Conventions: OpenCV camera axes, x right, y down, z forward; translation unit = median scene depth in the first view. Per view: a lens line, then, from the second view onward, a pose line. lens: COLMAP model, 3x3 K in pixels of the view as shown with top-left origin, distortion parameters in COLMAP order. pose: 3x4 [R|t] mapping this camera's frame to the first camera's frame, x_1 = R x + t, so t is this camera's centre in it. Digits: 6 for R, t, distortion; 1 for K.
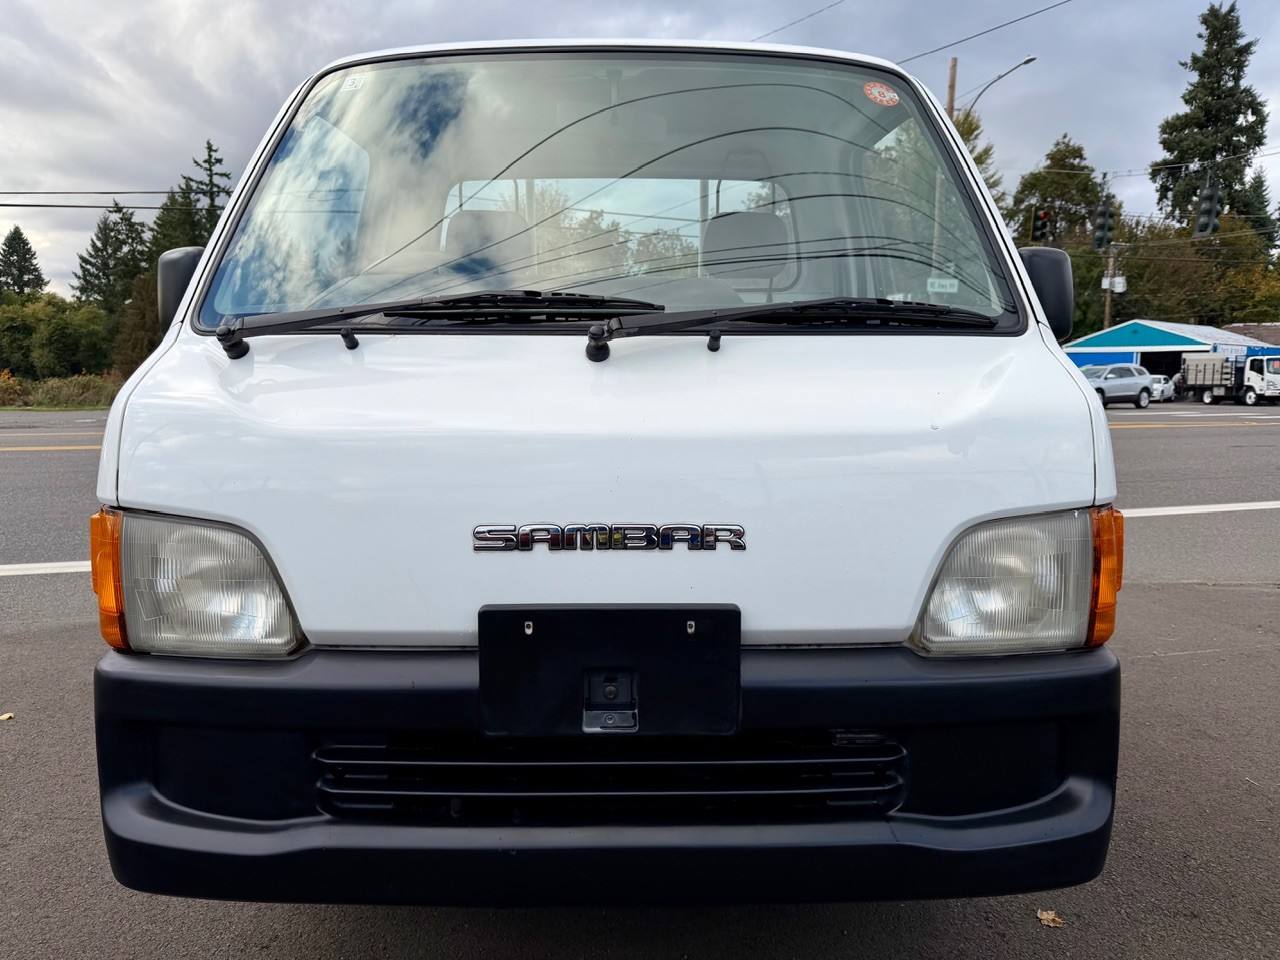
lens RADIAL K [[912.4, 0, 647.5], [0, 912.4, 480.5], [0, 0, 1]] dist [0.031915, -0.048075]
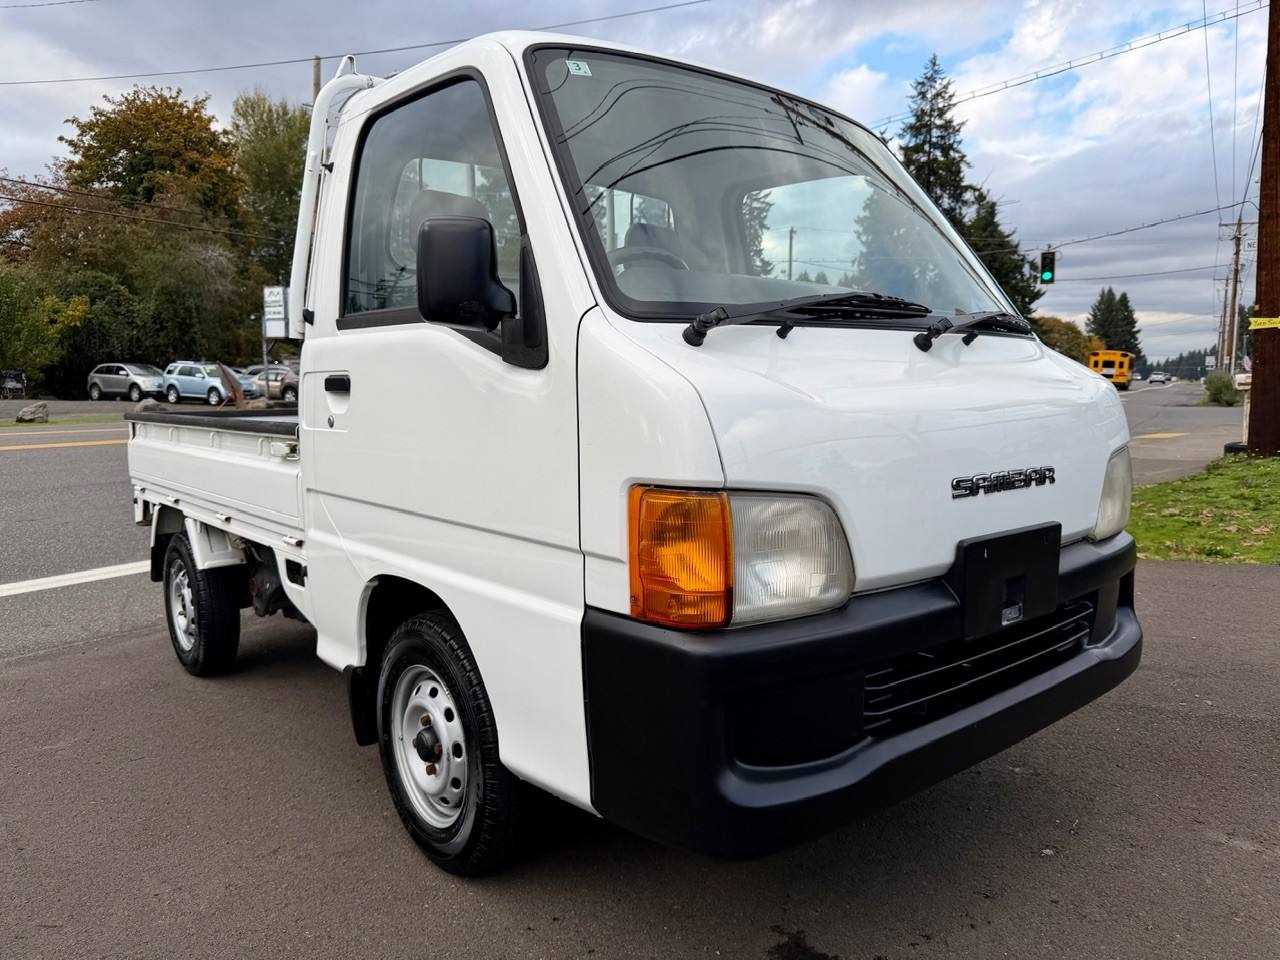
lens RADIAL K [[912.4, 0, 629.8], [0, 912.4, 488.9], [0, 0, 1]] dist [0.031915, -0.048075]
pose [[0.780560, -0.079907, 0.619952, -1.292052], [0.072473, 0.996676, 0.037215, -0.016586], [-0.620865, 0.015881, 0.783757, 0.270411]]
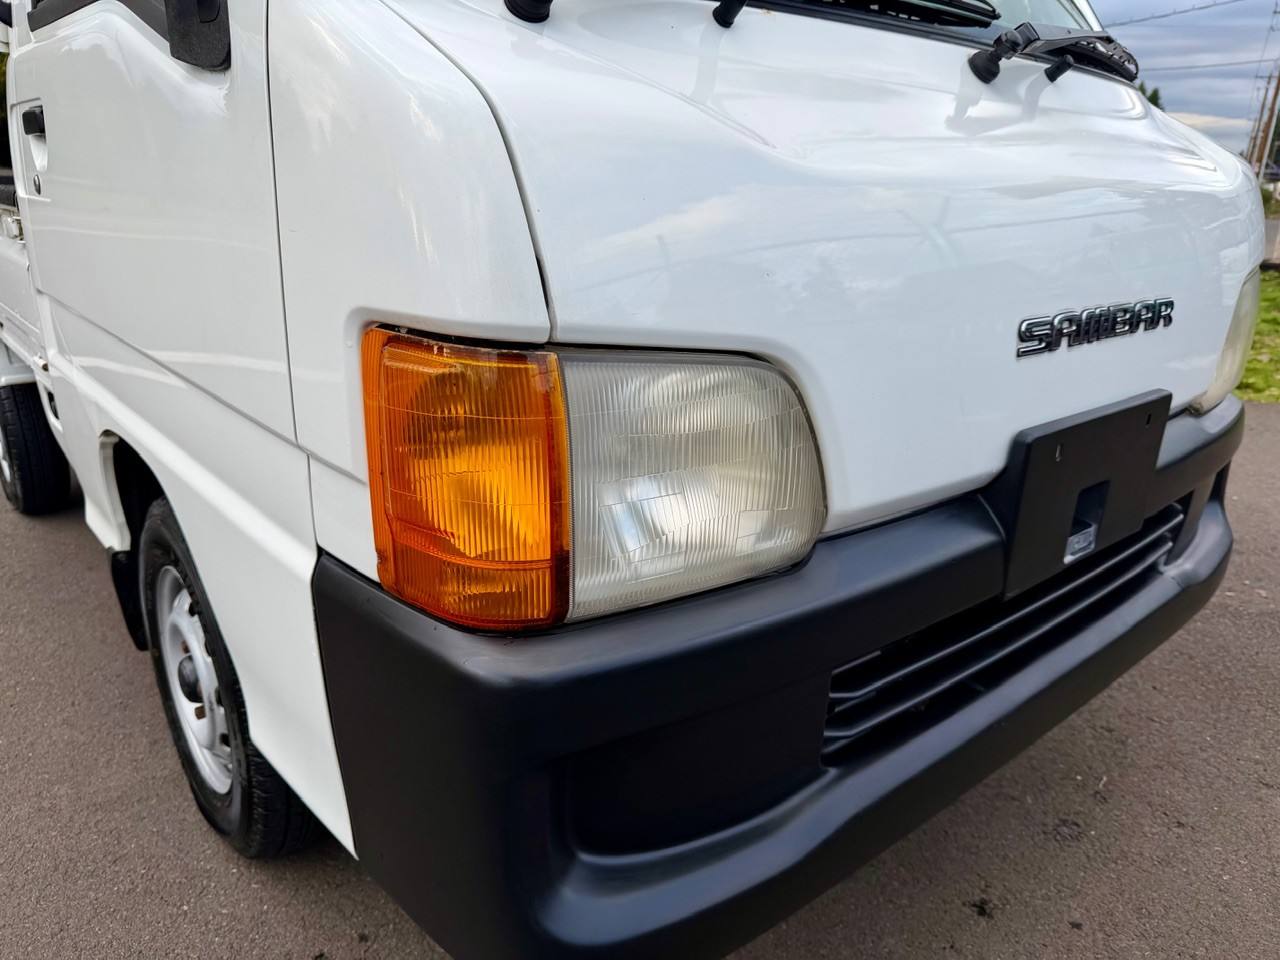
lens RADIAL K [[912.4, 0, 628.4], [0, 912.4, 481.5], [0, 0, 1]] dist [0.031915, -0.048075]
pose [[0.777900, -0.184230, 0.600775, -0.838803], [0.039898, 0.968609, 0.245366, -0.015687], [-0.627120, -0.166901, 0.760832, 0.614968]]
